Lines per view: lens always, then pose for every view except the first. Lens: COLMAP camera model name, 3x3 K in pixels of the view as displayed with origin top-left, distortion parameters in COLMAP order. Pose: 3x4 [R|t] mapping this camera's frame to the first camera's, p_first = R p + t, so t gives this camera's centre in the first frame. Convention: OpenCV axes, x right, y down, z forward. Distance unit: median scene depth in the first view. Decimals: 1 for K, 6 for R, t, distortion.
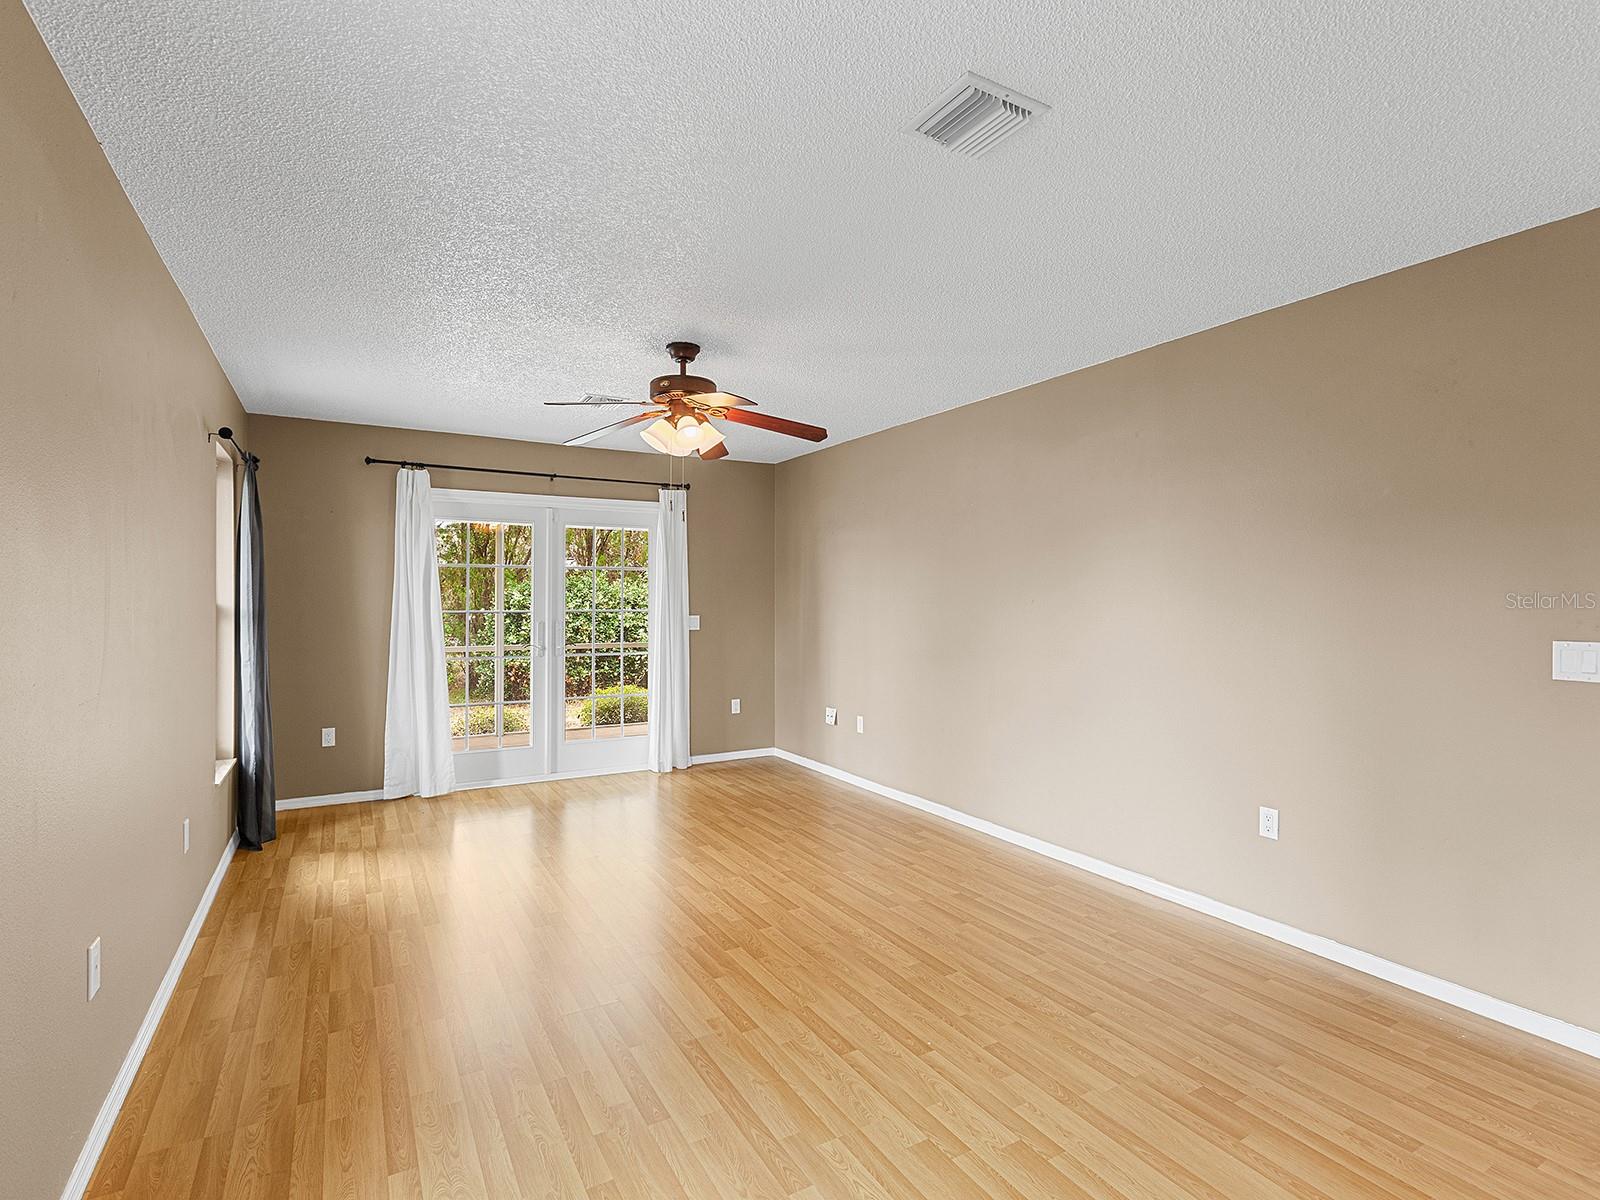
lens RADIAL K [[797.1, 0, 810.6], [0, 797.1, 595.7], [0, 0, 1]] dist [-0.000262, 0.000140]
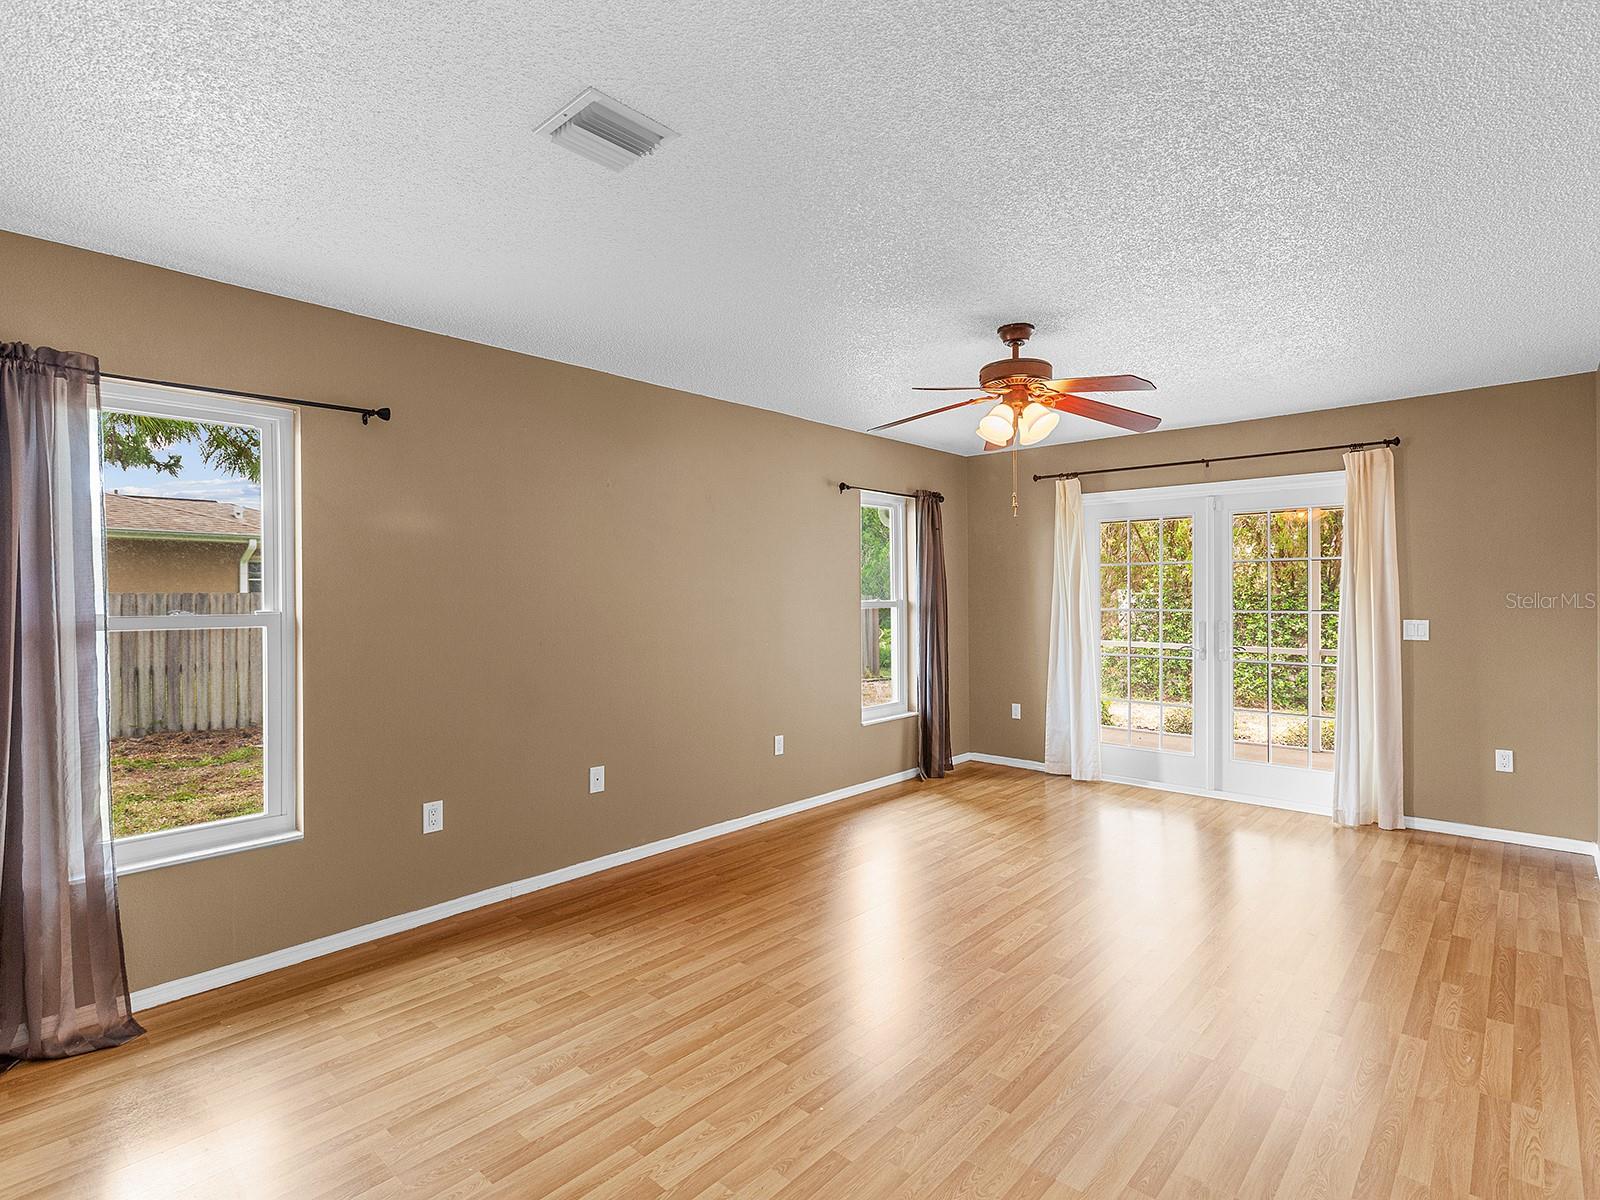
lens RADIAL K [[798.0, 0, 820.4], [0, 798.0, 600.4], [0, 0, 1]] dist [-0.001029, 0.000217]
pose [[0.308925, 0.005393, -0.951071, 0.626072], [0.006315, 0.999950, 0.007721, -0.002916], [0.951066, -0.008391, 0.308875, 0.468576]]
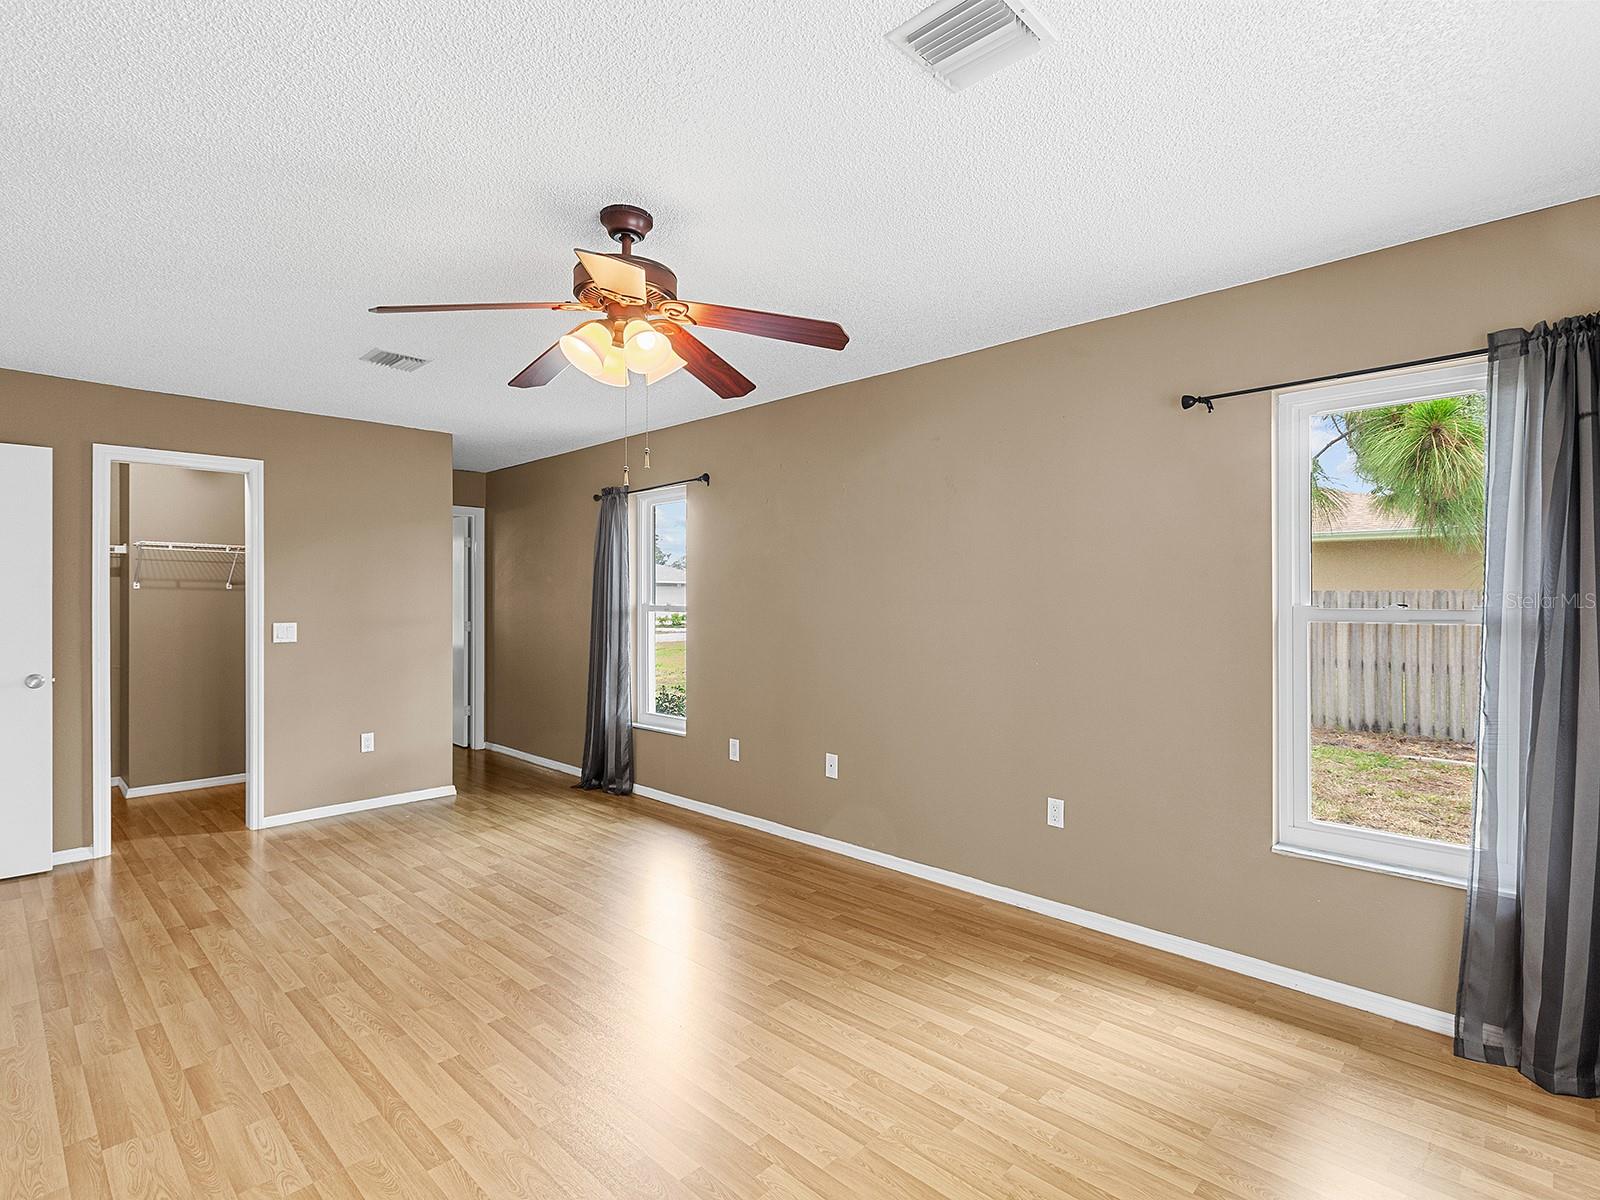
lens RADIAL K [[807.0, 0, 809.3], [0, 807.0, 593.4], [0, 0, 1]] dist [0.000648, -0.000027]
pose [[-0.962633, -0.000325, -0.270808, -0.119031], [0.000878, 0.999990, -0.004321, 0.000640], [0.270806, -0.004398, -0.962624, 1.599130]]
